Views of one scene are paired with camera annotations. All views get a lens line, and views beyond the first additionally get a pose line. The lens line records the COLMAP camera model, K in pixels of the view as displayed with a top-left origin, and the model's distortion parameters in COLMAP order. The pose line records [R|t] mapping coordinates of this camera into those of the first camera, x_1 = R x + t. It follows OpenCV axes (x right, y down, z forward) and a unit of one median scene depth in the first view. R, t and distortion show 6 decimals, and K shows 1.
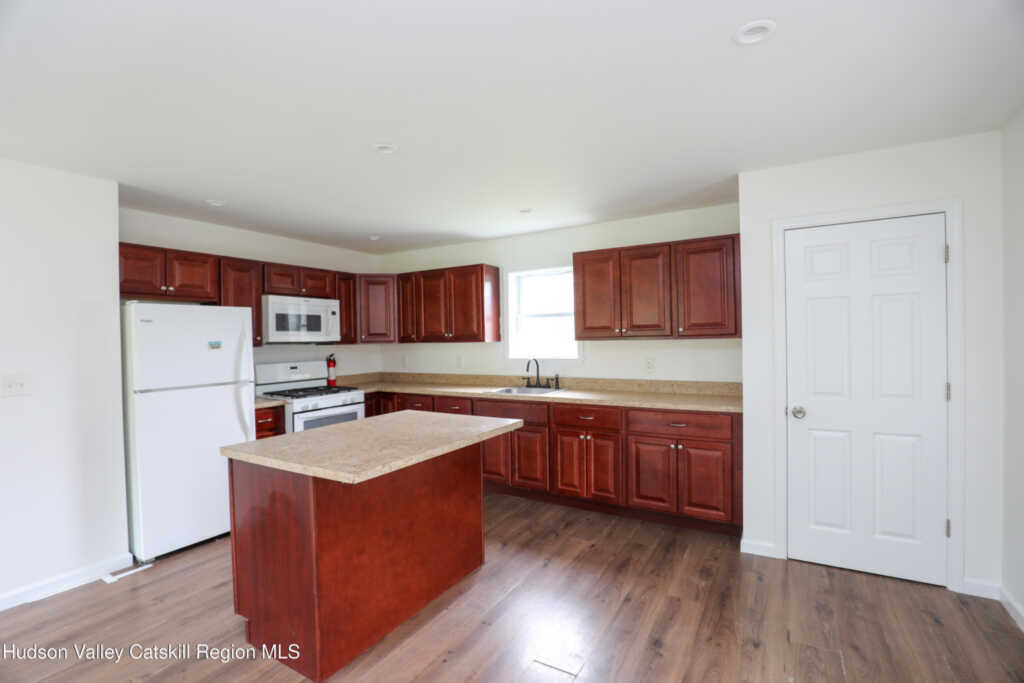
lens RADIAL K [[479.7, 0, 502.6], [0, 479.7, 339.5], [0, 0, 1]] dist [-0.000239, 0.000042]
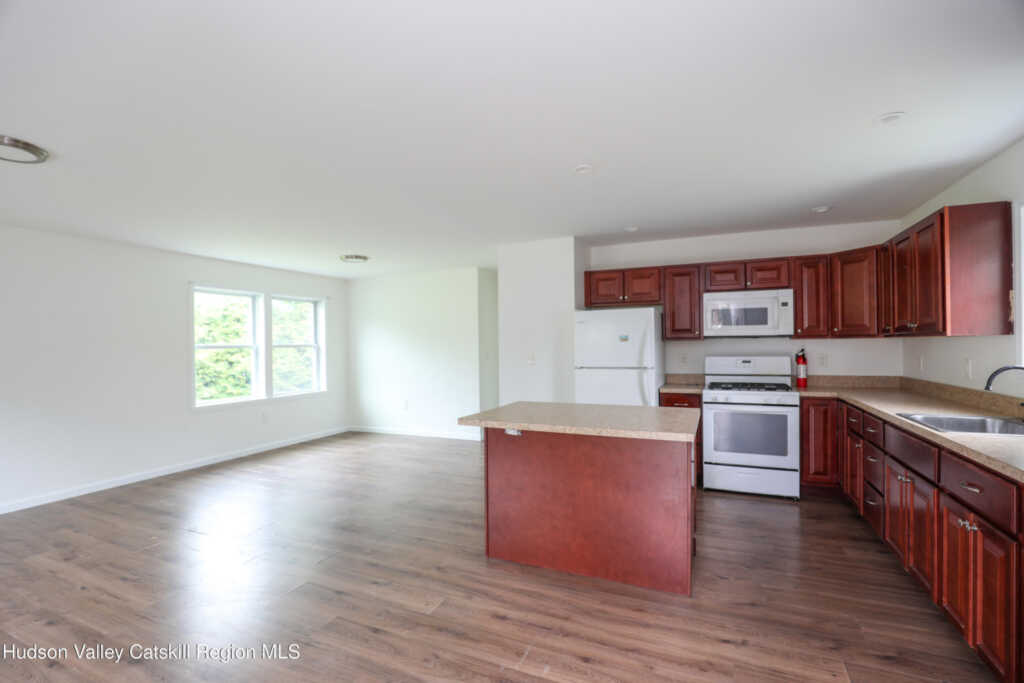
lens RADIAL K [[468.4, 0, 504.9], [0, 468.4, 344.1], [0, 0, 1]] dist [-0.038123, 0.007739]
pose [[0.126477, 0.014276, -0.991867, 0.483546], [0.004612, 0.999877, 0.014979, 0.005165], [0.991959, -0.006469, 0.126396, 0.389213]]
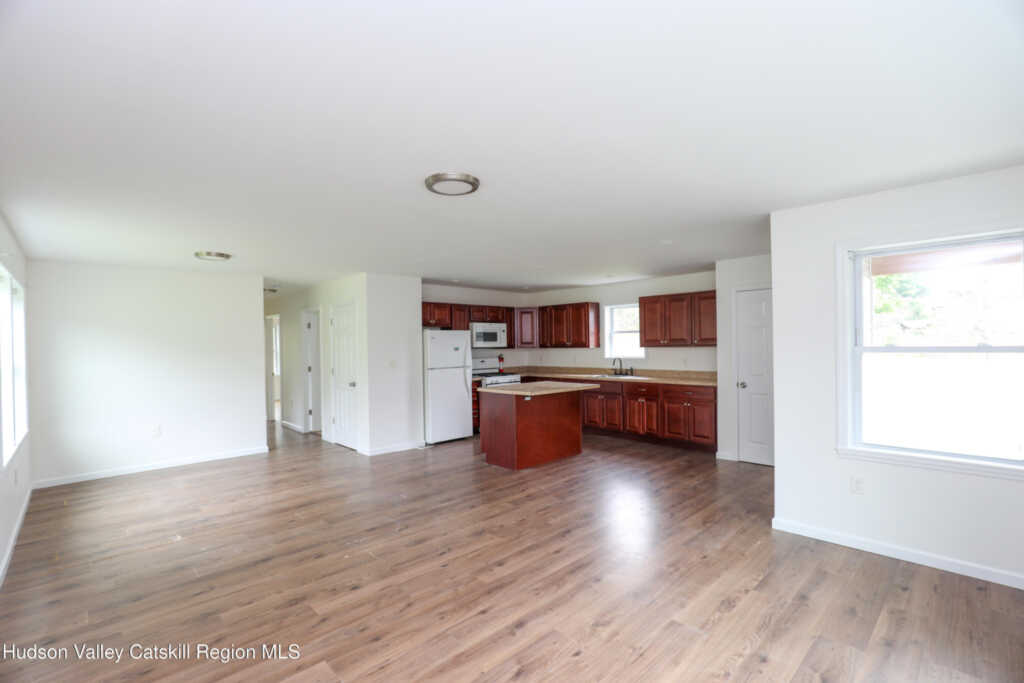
lens RADIAL K [[468.4, 0, 504.9], [0, 468.4, 344.1], [0, 0, 1]] dist [-0.038123, 0.007739]
pose [[0.963947, 0.003110, -0.266076, 0.119627], [-0.003077, 0.999995, 0.000544, -0.008252], [0.266076, 0.000295, 0.963952, -0.707523]]
